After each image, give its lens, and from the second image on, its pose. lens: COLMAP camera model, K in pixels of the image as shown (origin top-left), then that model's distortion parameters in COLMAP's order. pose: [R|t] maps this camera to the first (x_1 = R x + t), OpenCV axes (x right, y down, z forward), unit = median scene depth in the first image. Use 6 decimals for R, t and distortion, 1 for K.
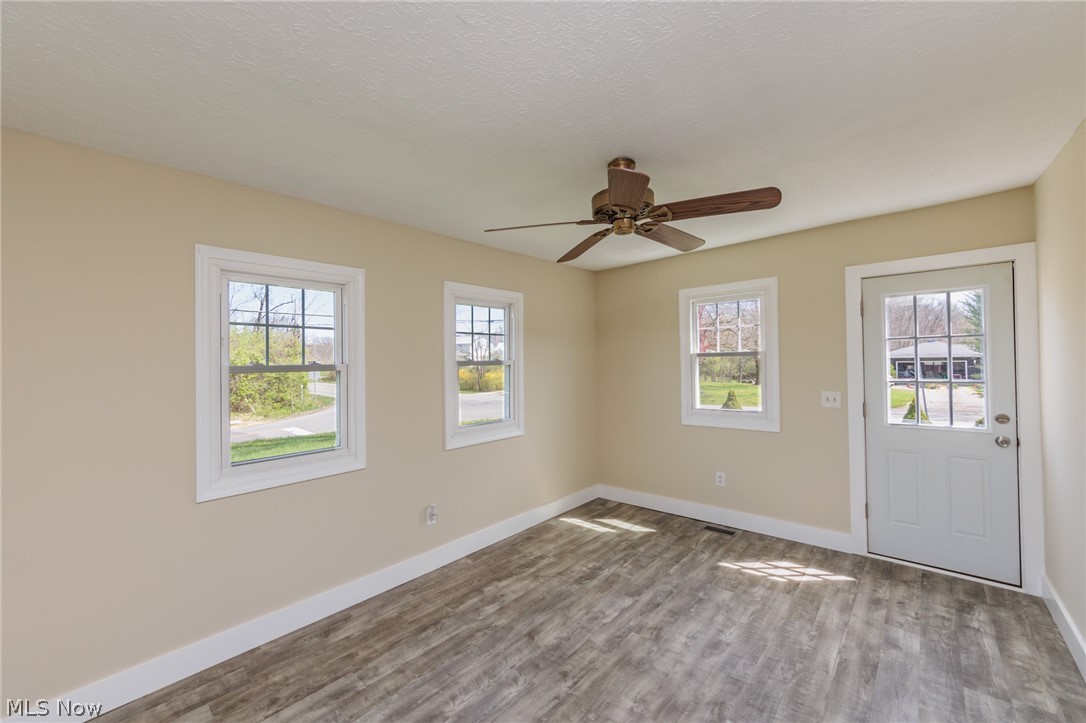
lens RADIAL K [[415.7, 0, 543.0], [0, 415.7, 361.5], [0, 0, 1]] dist [-0.000362, -0.000186]
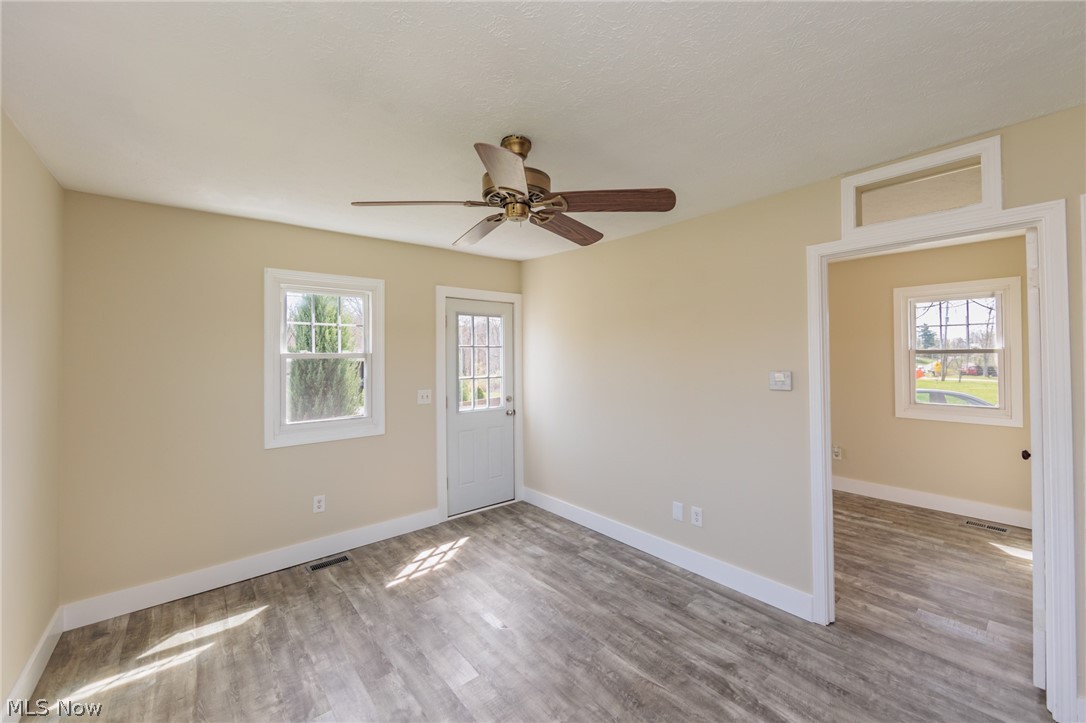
lens RADIAL K [[431.3, 0, 542.3], [0, 431.3, 356.3], [0, 0, 1]] dist [-0.000347, -0.000300]
pose [[0.150729, 0.021673, 0.988338, -0.466134], [0.003665, 0.999741, -0.022482, 0.007613], [-0.988568, 0.007011, 0.150611, 0.524895]]
